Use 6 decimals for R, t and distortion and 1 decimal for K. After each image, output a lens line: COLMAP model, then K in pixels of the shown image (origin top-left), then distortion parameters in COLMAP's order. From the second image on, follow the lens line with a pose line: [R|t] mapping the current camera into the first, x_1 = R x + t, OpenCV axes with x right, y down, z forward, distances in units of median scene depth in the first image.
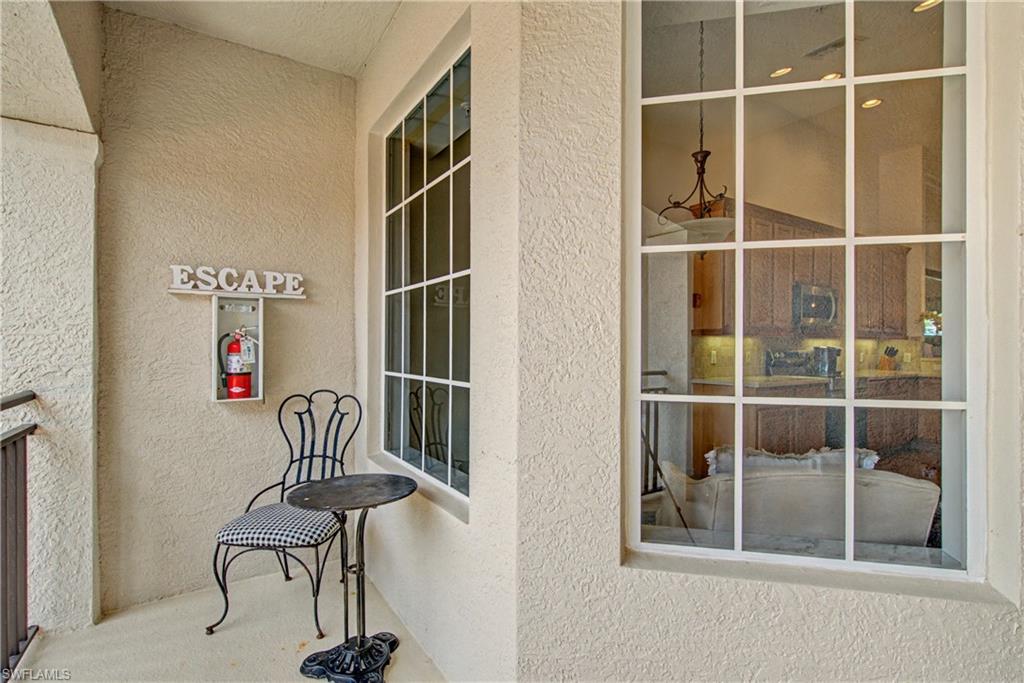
lens RADIAL K [[483.4, 0, 514.6], [0, 483.4, 355.2], [0, 0, 1]] dist [0.001360, 0.000264]
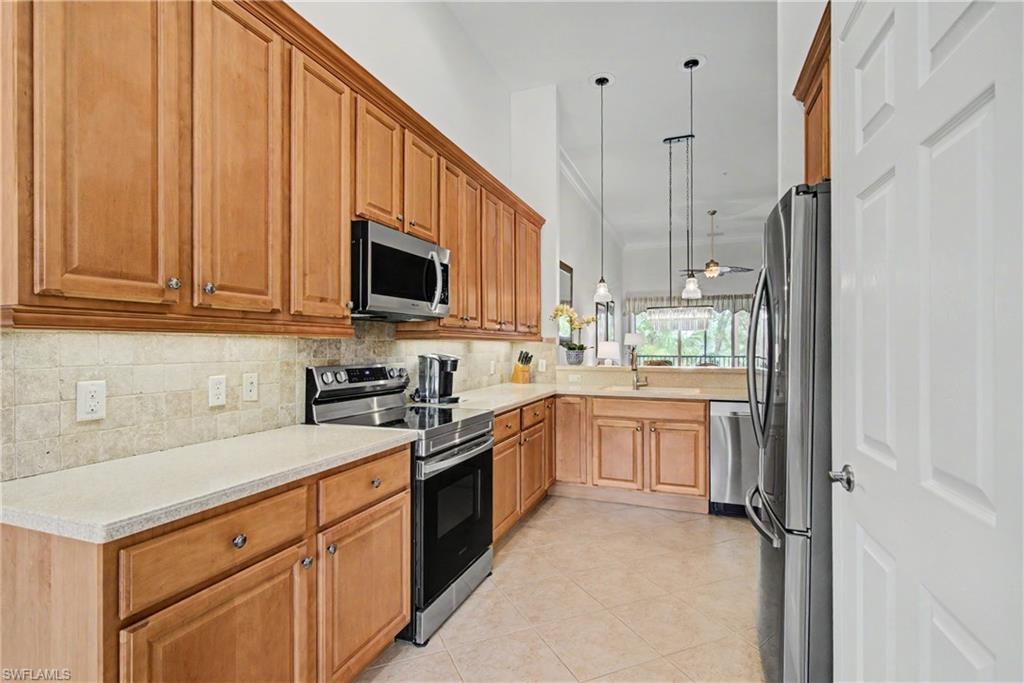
lens RADIAL K [[485.8, 0, 510.5], [0, 485.8, 348.7], [0, 0, 1]] dist [-0.002509, -0.000425]
pose [[0.806157, -0.004138, 0.591688, 0.330182], [0.005528, 0.999985, -0.000539, -0.021324], [-0.591676, 0.003705, 0.806167, 0.426514]]
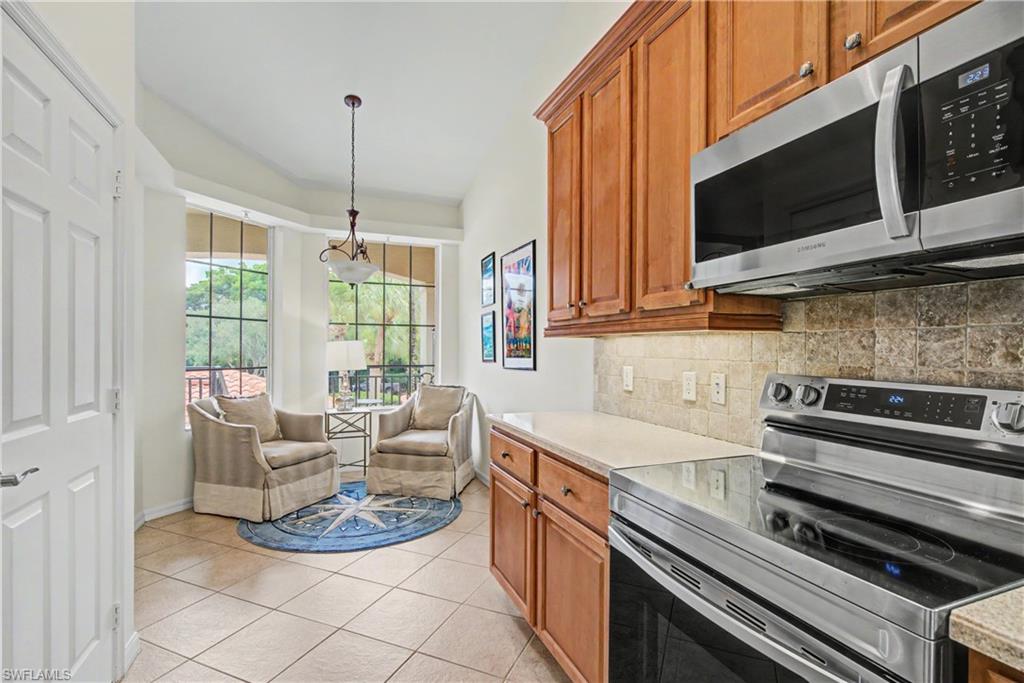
lens RADIAL K [[485.8, 0, 510.5], [0, 485.8, 348.7], [0, 0, 1]] dist [-0.002509, -0.000425]
pose [[-0.193336, 0.001086, -0.981132, 0.695081], [-0.010927, 0.999935, 0.003260, -0.020708], [0.981072, 0.011351, -0.193312, 0.722032]]
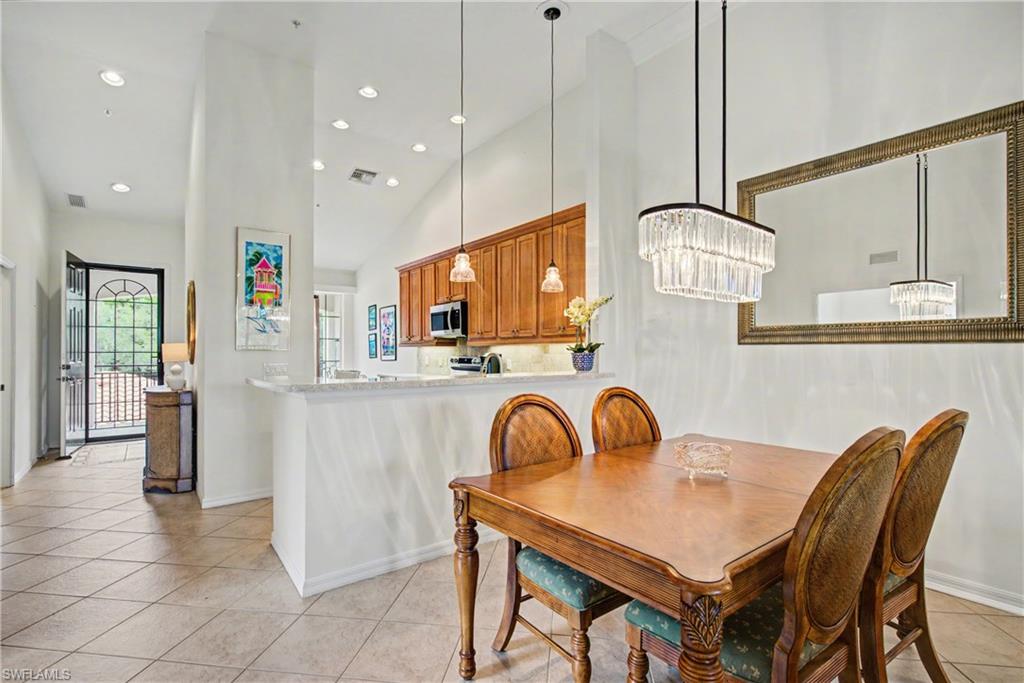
lens RADIAL K [[485.8, 0, 510.5], [0, 485.8, 348.7], [0, 0, 1]] dist [-0.002509, -0.000425]
pose [[0.076434, -0.007396, -0.997047, 1.471177], [-0.006307, 0.999949, -0.007901, -0.017751], [0.997055, 0.006892, 0.076384, 0.849767]]
